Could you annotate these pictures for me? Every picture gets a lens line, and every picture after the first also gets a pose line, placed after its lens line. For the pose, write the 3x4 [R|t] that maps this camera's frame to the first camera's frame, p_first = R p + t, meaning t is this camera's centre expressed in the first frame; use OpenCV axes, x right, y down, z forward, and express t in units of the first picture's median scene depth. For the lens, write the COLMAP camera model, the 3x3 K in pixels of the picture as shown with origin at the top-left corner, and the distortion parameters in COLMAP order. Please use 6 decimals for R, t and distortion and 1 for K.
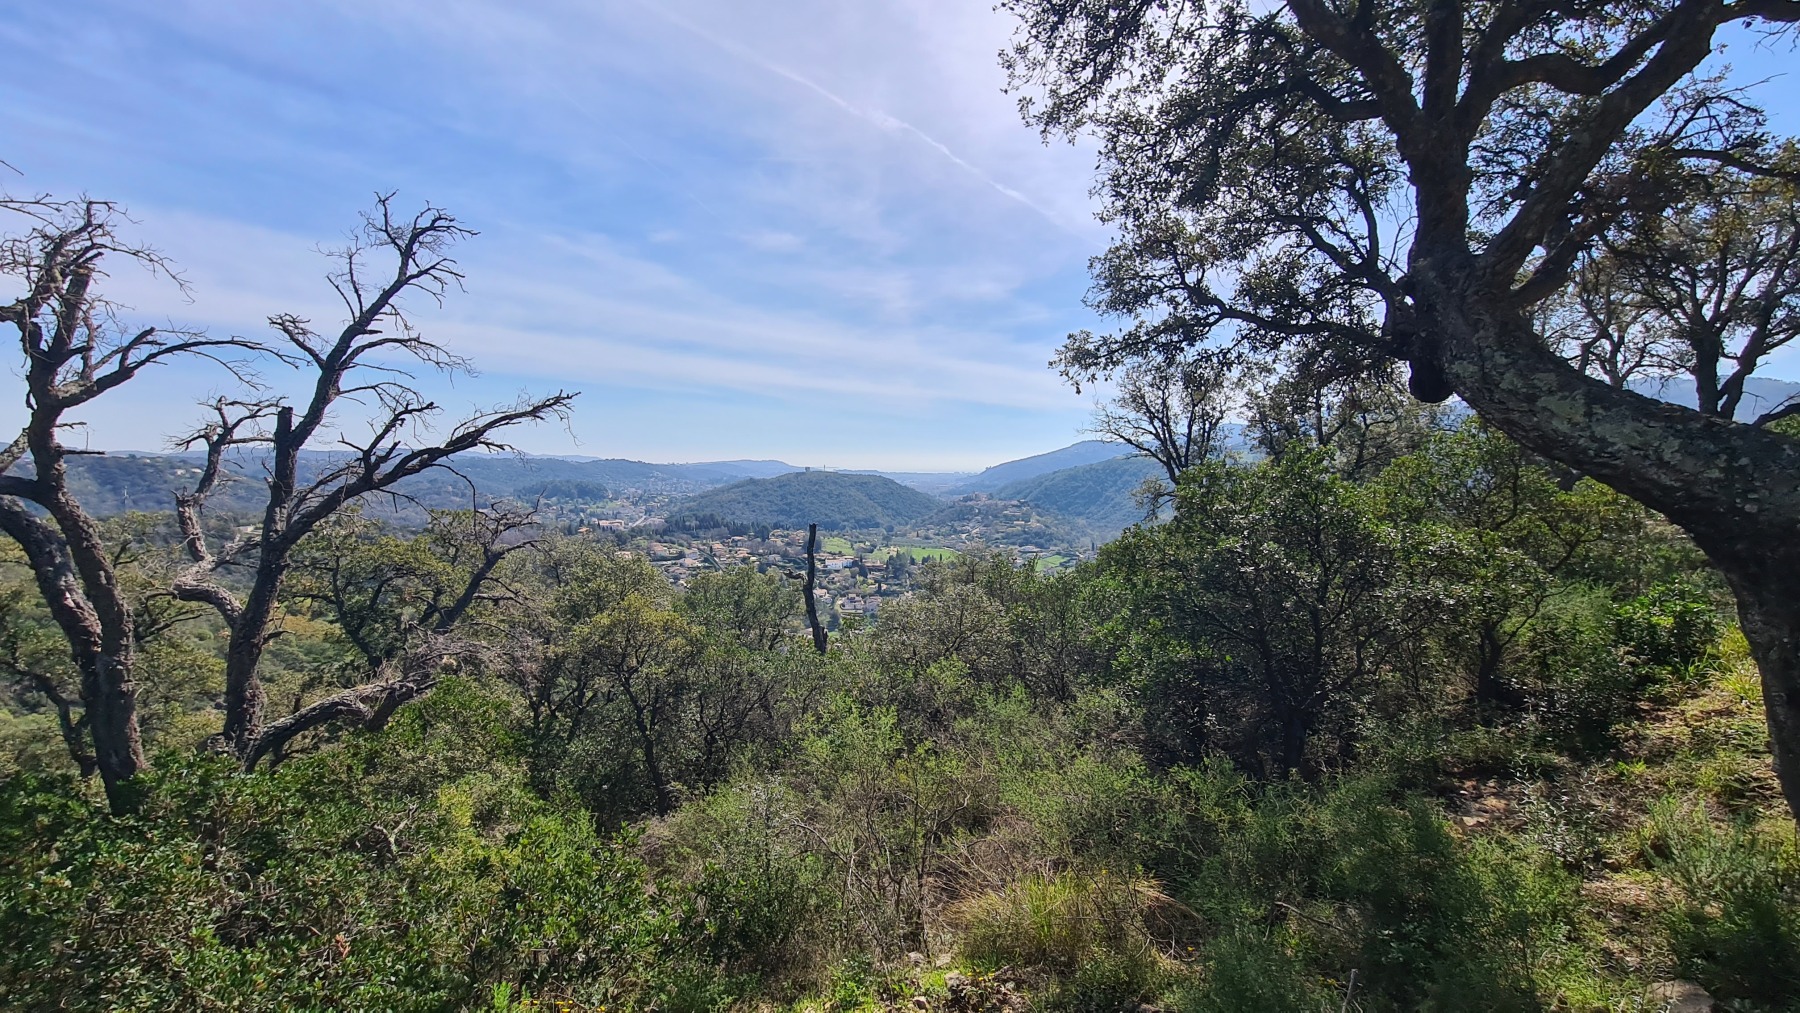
lens RADIAL K [[723.8, 0, 899.2], [0, 723.8, 502.2], [0, 0, 1]] dist [-0.007708, 0.001269]
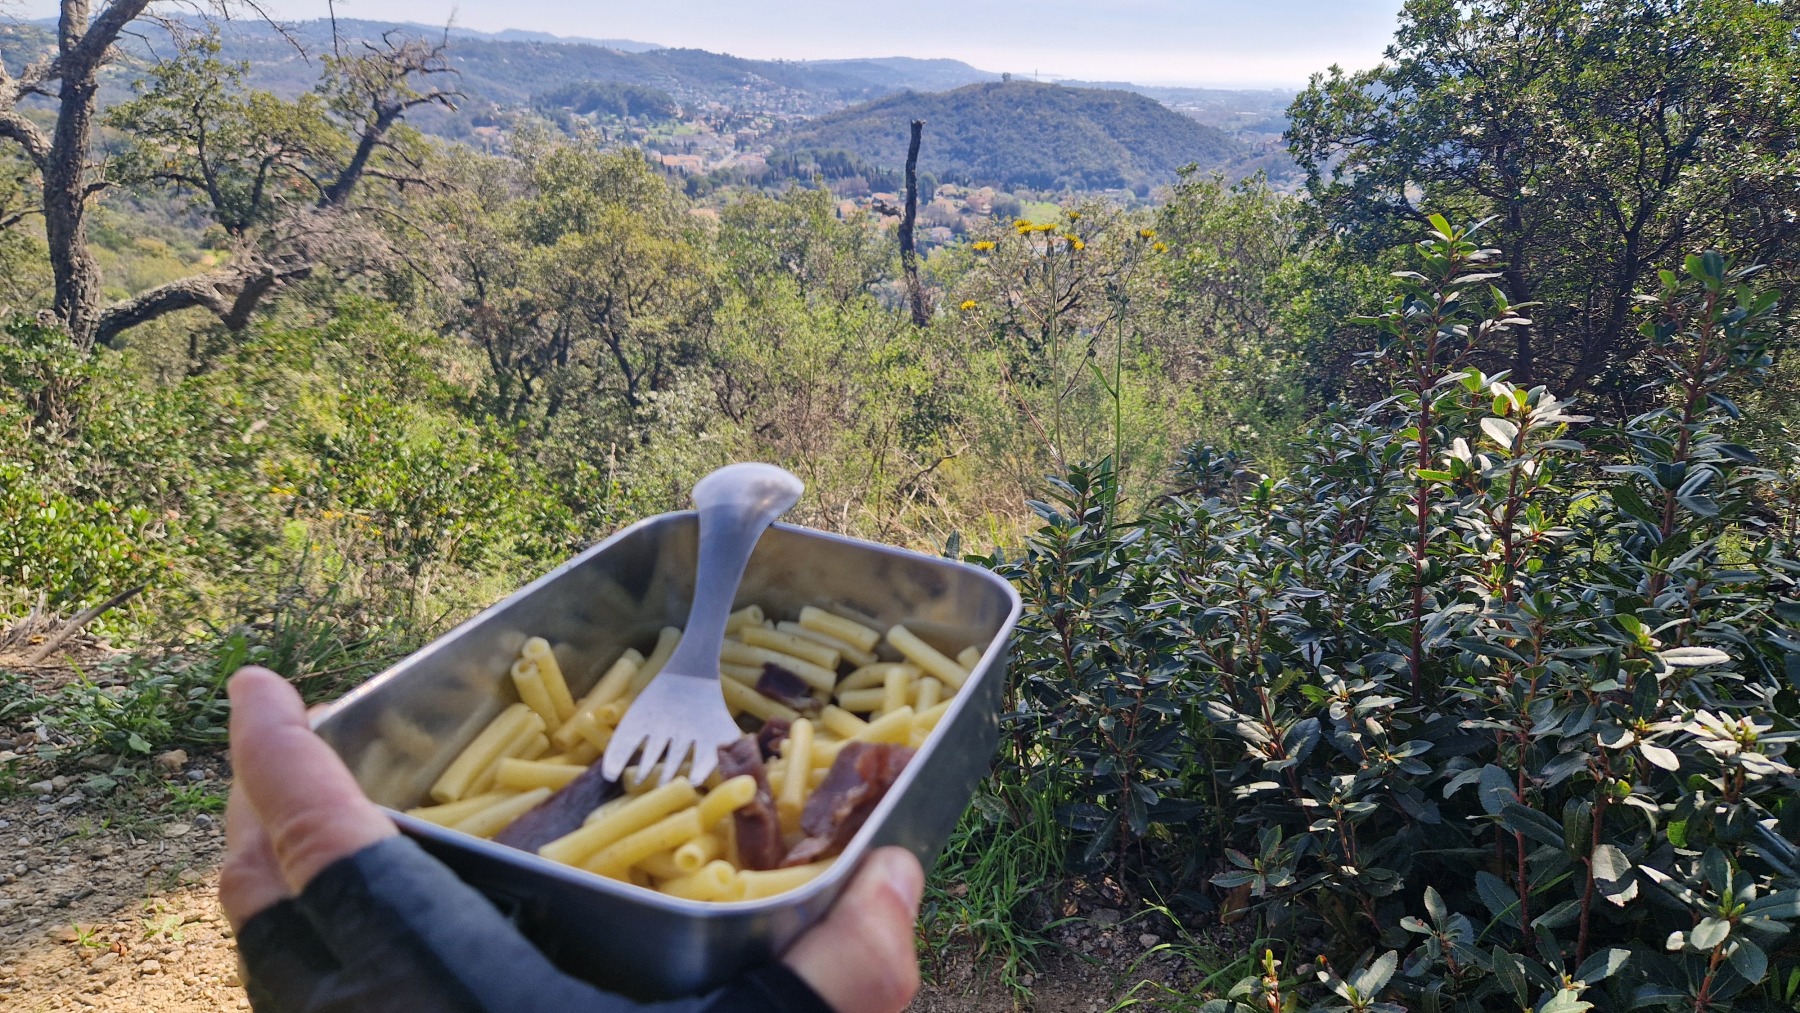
lens RADIAL K [[1203.9, 0, 910.6], [0, 1203.9, 503.5], [0, 0, 1]] dist [0.057851, -0.028237]
pose [[0.977761, 0.092744, -0.188101, 0.134391], [-0.035613, 0.957303, 0.286885, 0.061592], [0.206676, -0.273806, 0.939316, -0.065956]]
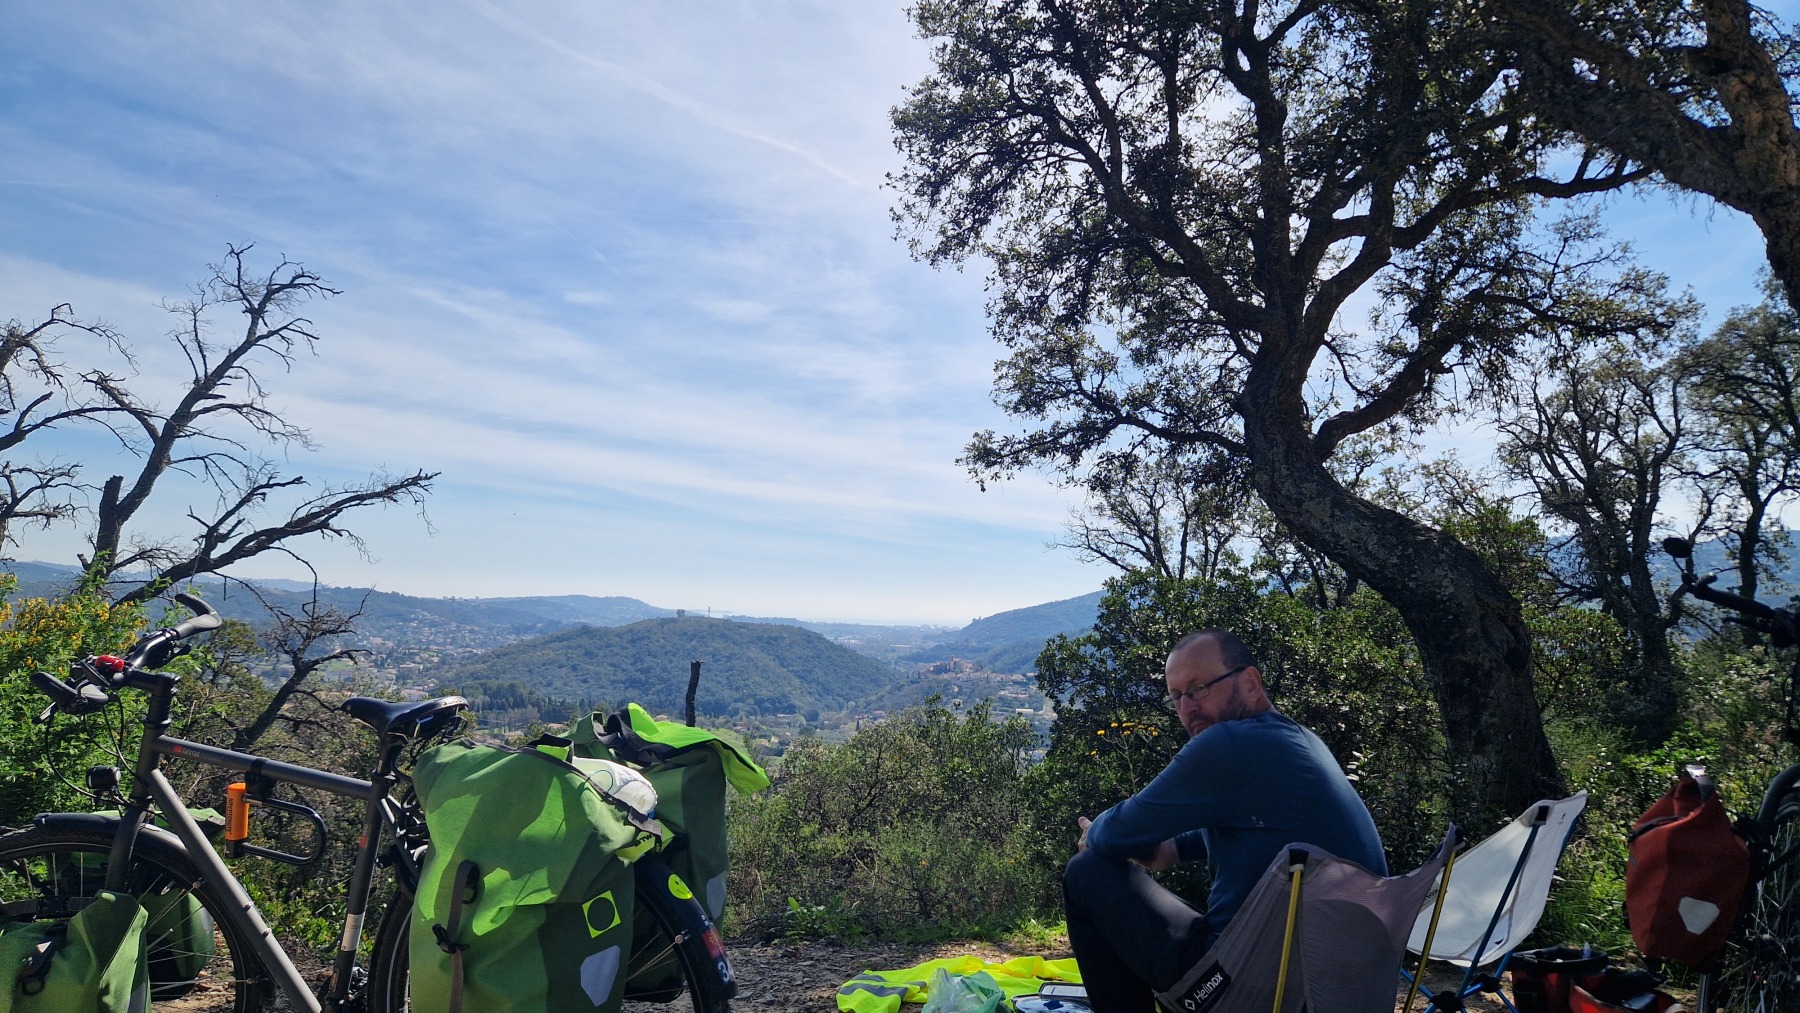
lens RADIAL K [[1203.9, 0, 907.2], [0, 1203.9, 487.8], [0, 0, 1]] dist [0.057851, -0.028237]
pose [[0.997758, 0.034662, 0.057253, 0.023780], [-0.025308, 0.987324, -0.156689, 0.056310], [-0.061958, 0.154888, 0.985987, -0.329916]]
